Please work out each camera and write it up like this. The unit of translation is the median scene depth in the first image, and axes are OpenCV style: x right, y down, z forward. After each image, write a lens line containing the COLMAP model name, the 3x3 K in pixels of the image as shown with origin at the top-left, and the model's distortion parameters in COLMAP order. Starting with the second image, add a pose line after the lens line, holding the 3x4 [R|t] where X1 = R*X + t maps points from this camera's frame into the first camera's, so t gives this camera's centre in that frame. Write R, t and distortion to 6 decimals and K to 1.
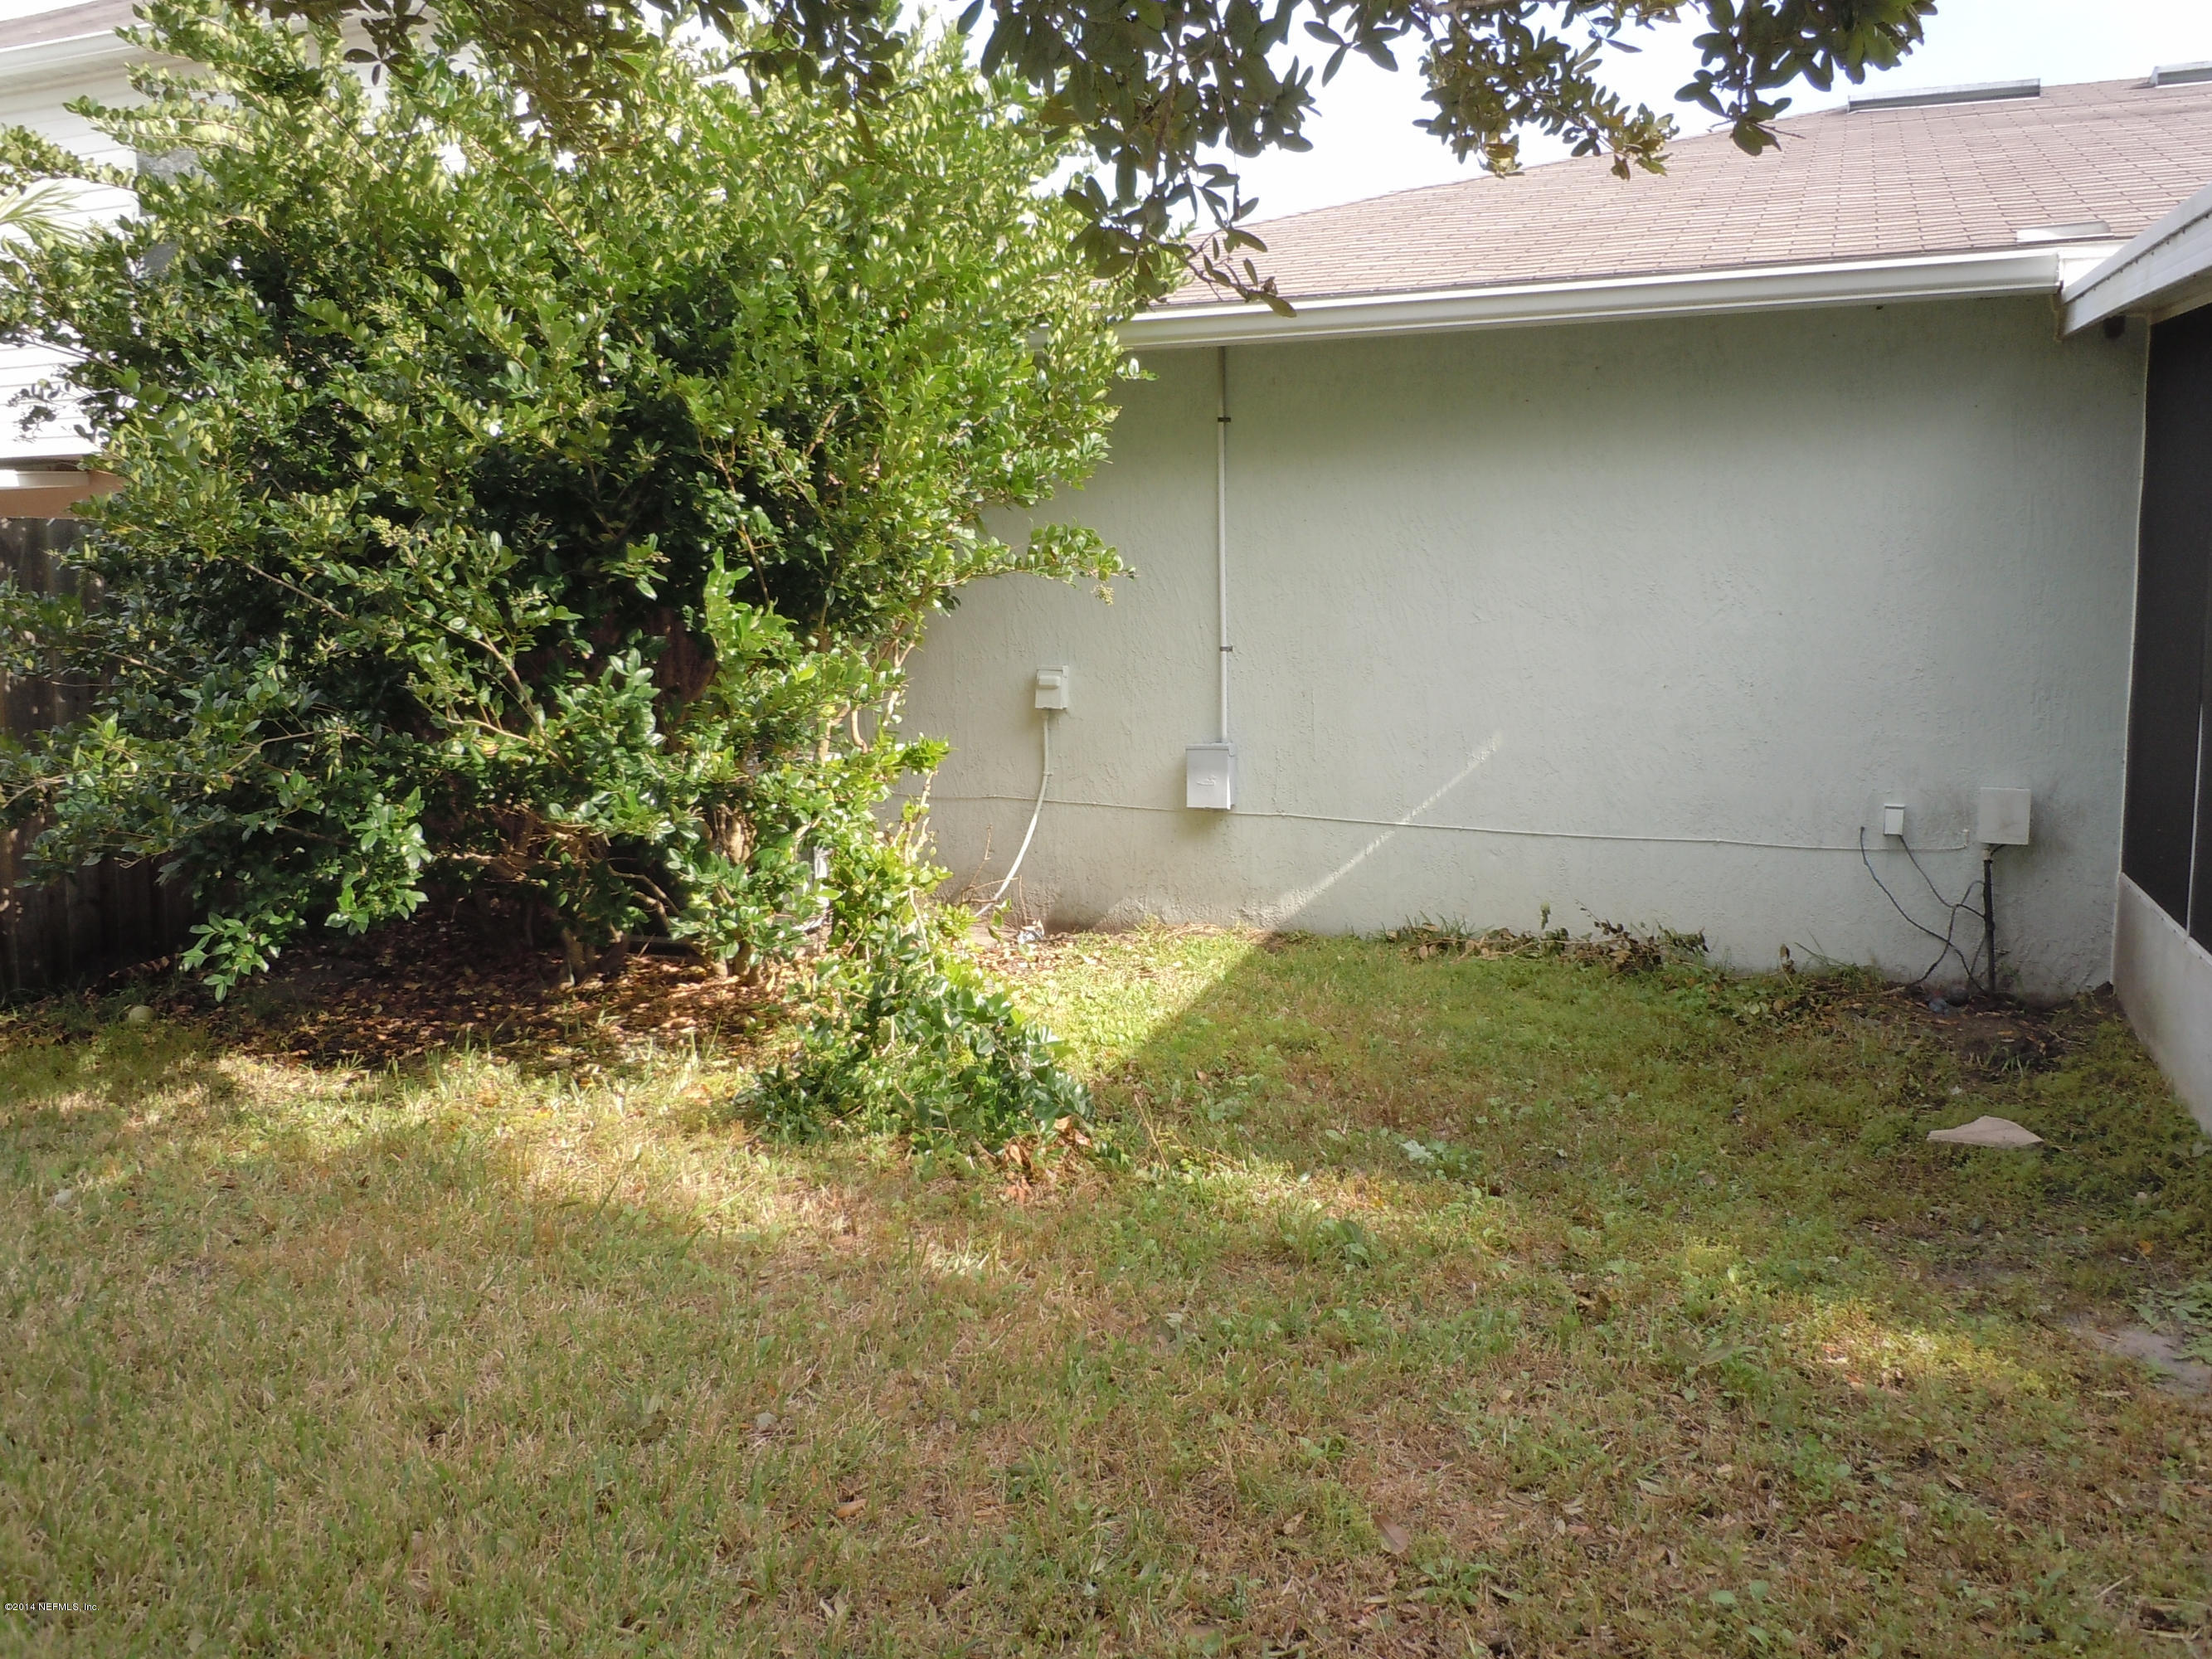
lens RADIAL K [[1833.0, 0, 1106.0], [0, 1833.0, 829.5], [0, 0, 1]] dist [-0.024079, -0.020528]
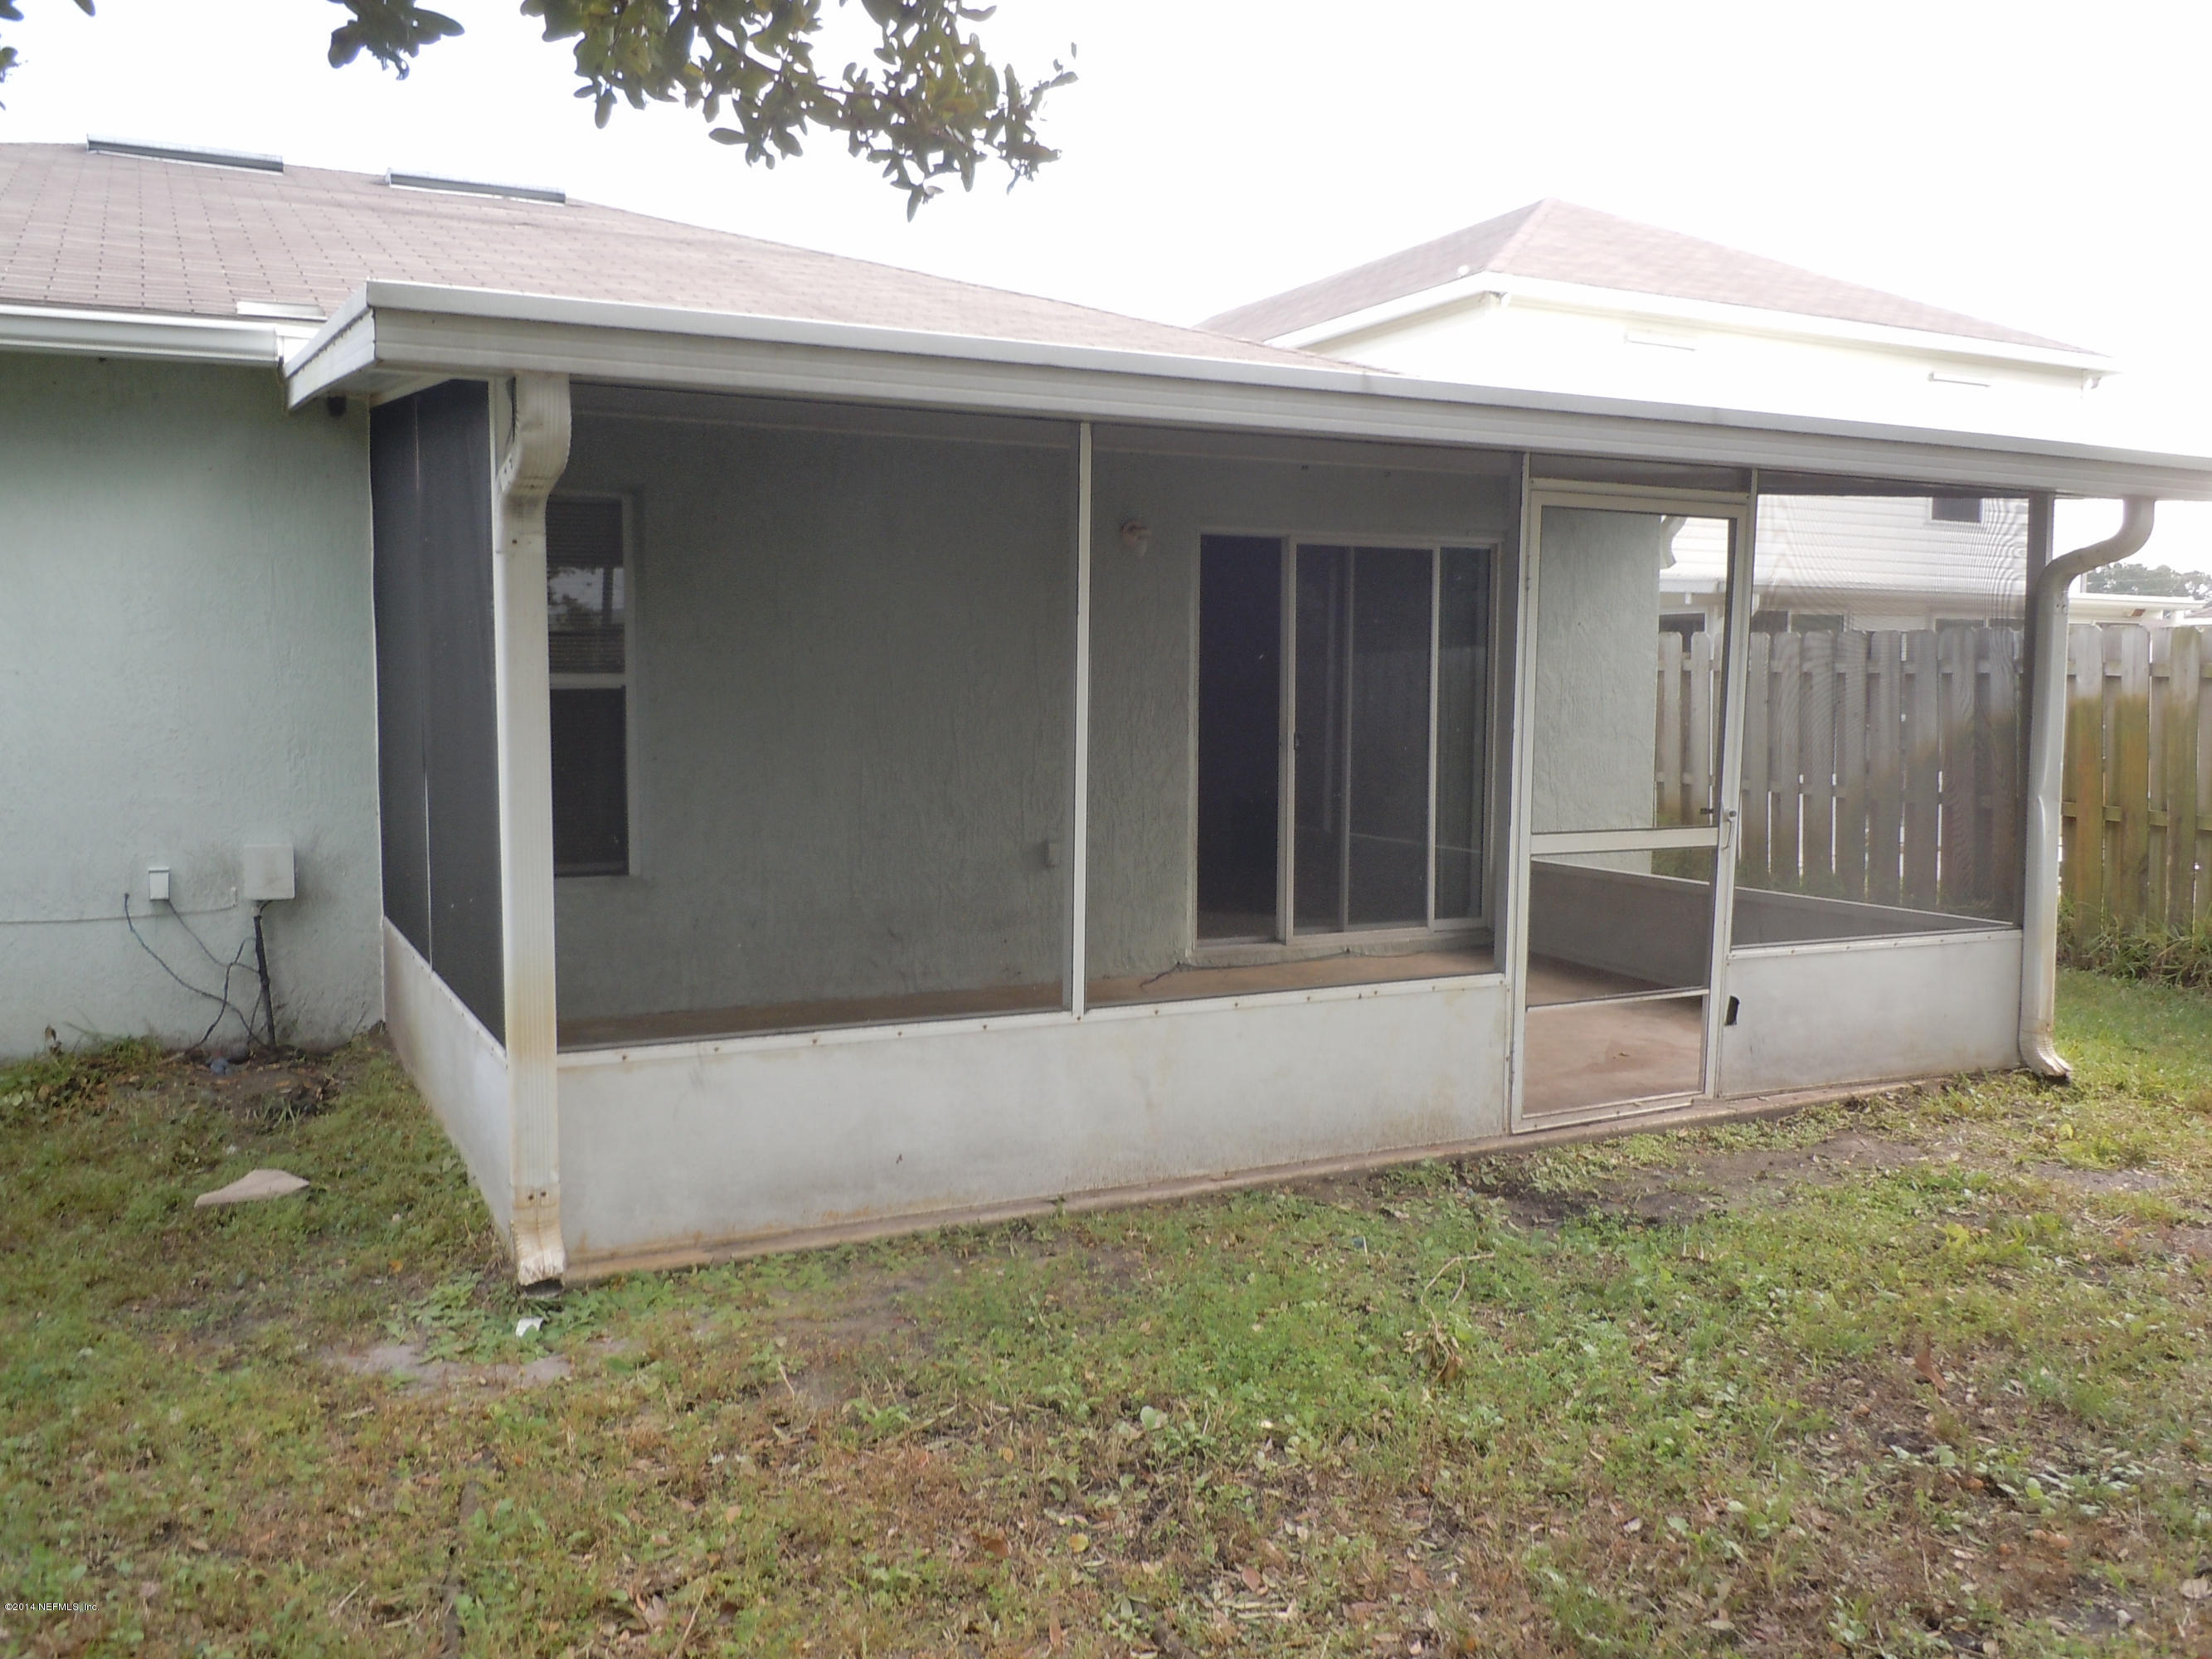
lens RADIAL K [[1833.0, 0, 1106.0], [0, 1833.0, 829.5], [0, 0, 1]] dist [-0.024079, -0.020528]
pose [[0.650630, -0.055268, 0.757381, 0.032763], [0.077713, 0.996958, 0.005991, -0.000877], [-0.755408, 0.054961, 0.652945, -0.029024]]
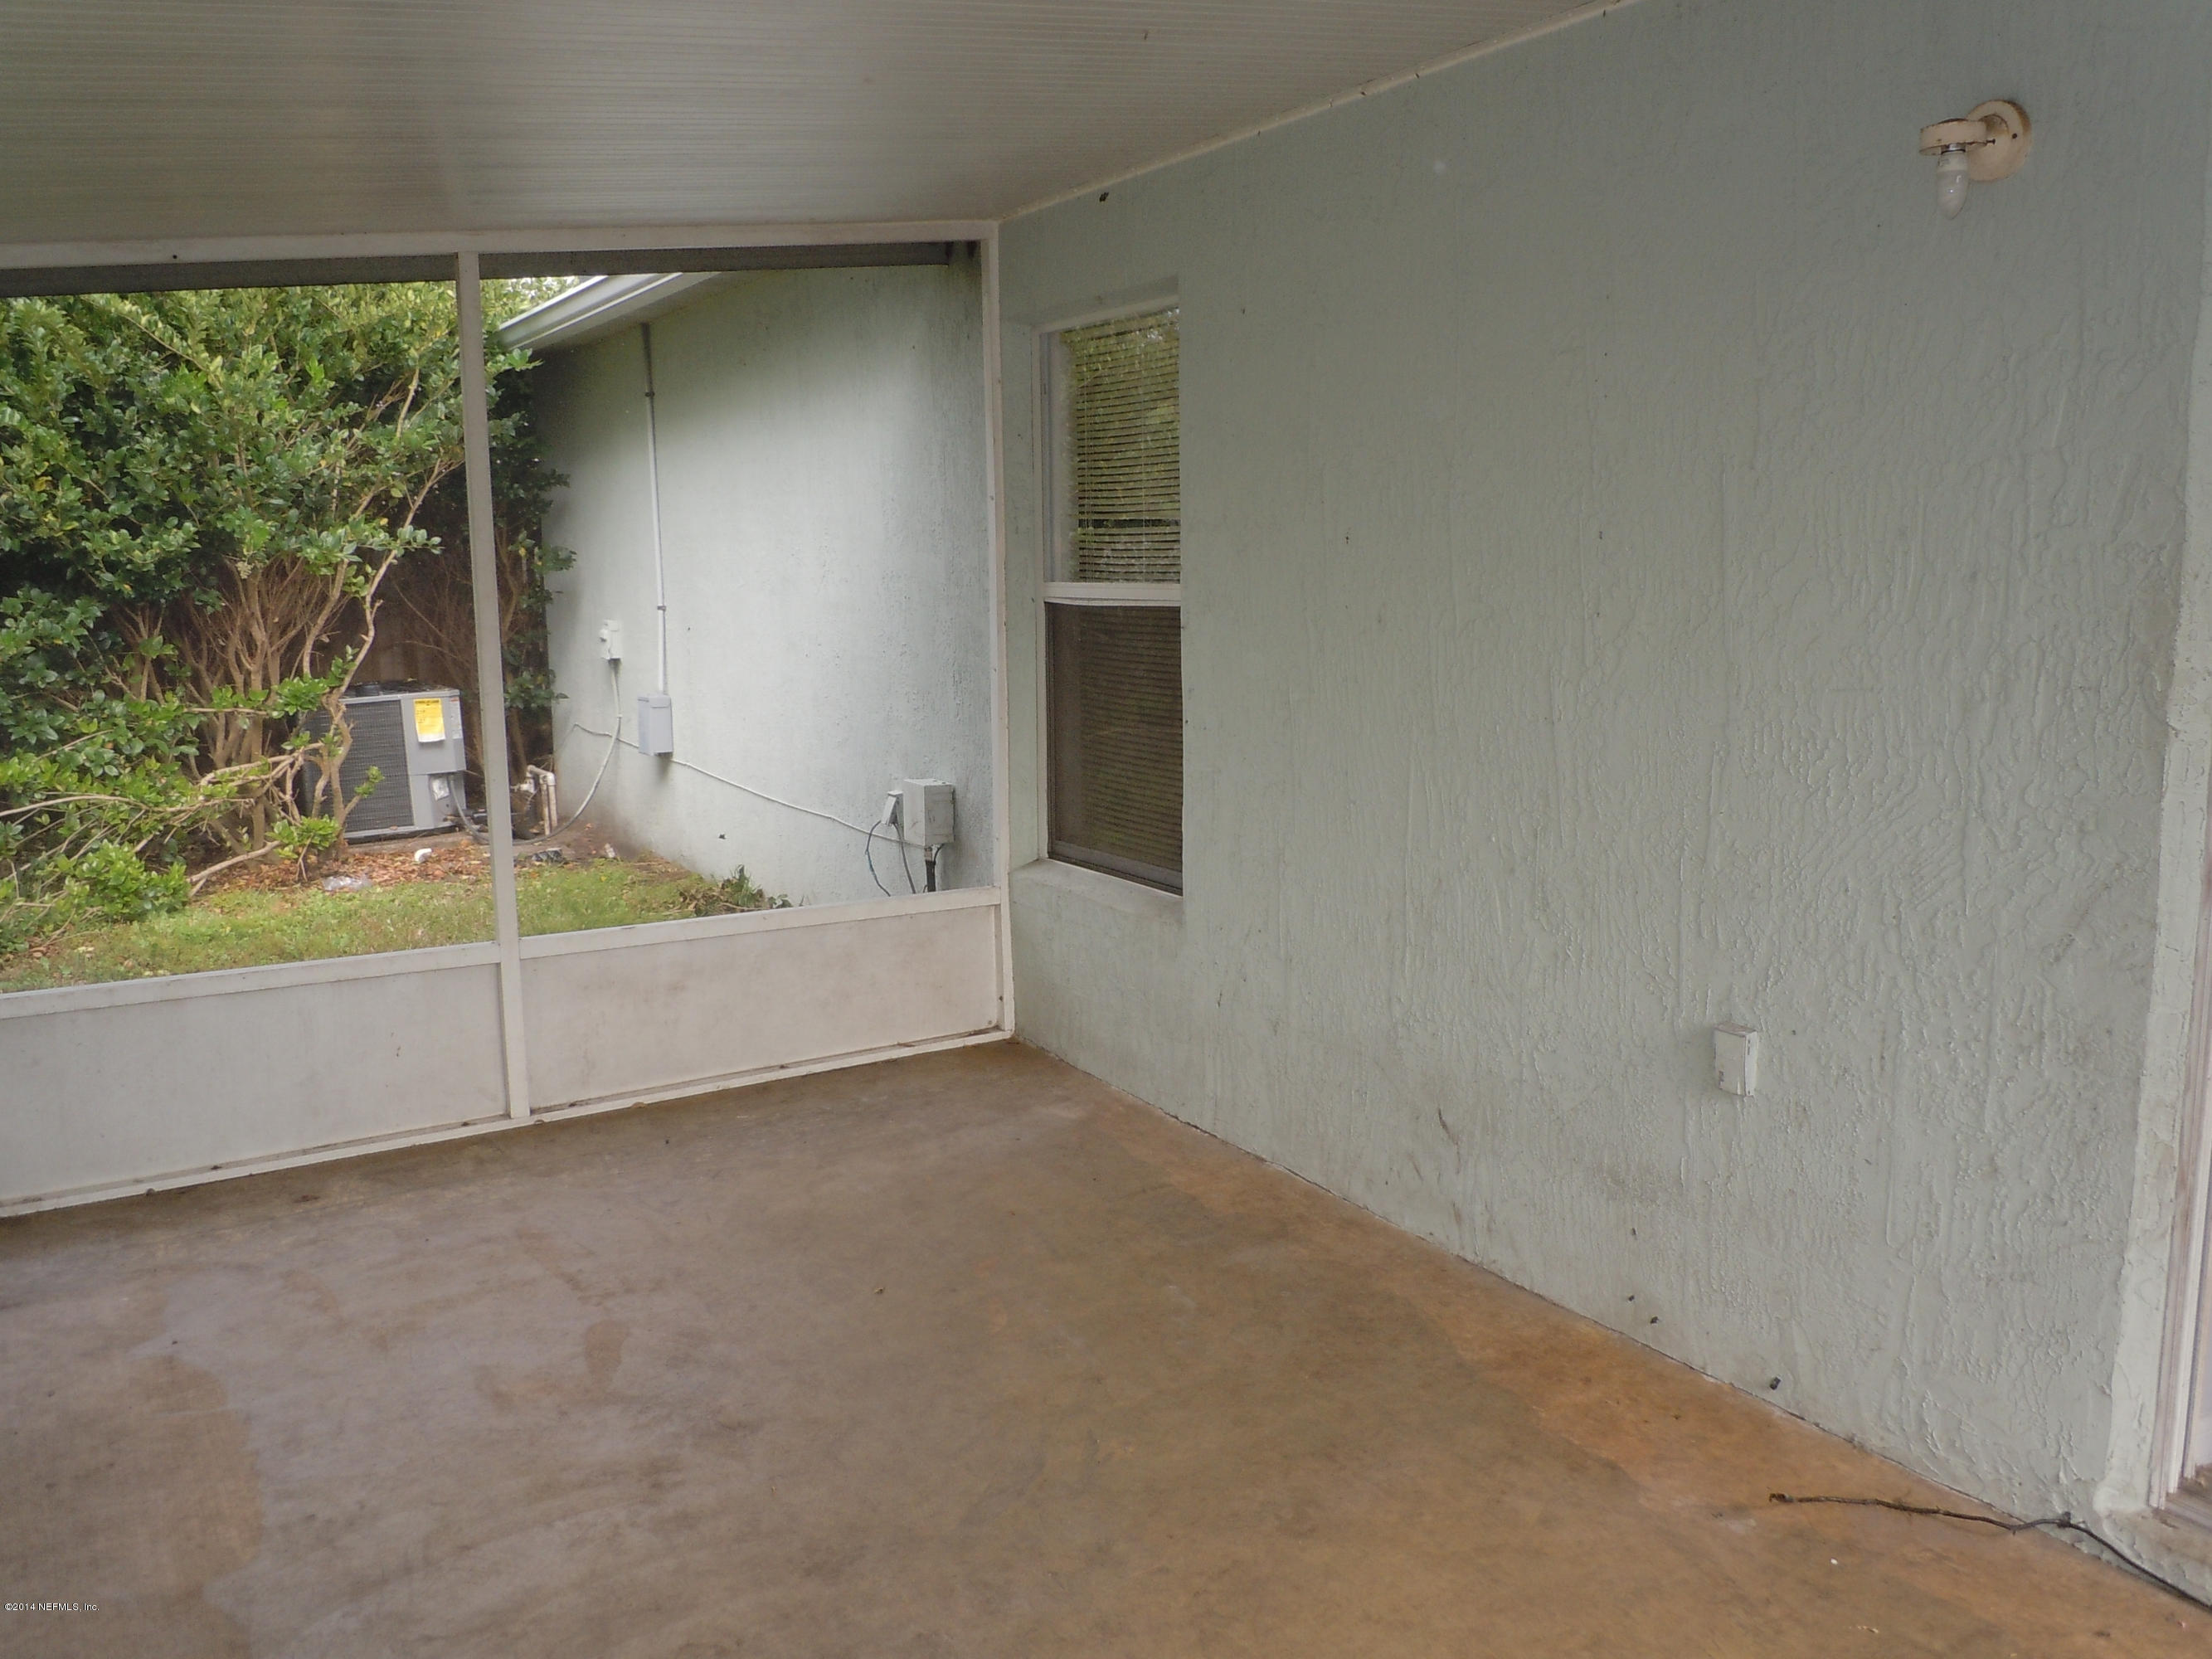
lens RADIAL K [[1833.0, 0, 1106.0], [0, 1833.0, 829.5], [0, 0, 1]] dist [-0.024079, -0.020528]
pose [[0.799281, 0.083603, -0.595113, 1.261043], [-0.057399, 0.996369, 0.062880, -0.069759], [0.598209, -0.016100, 0.801178, 0.389069]]
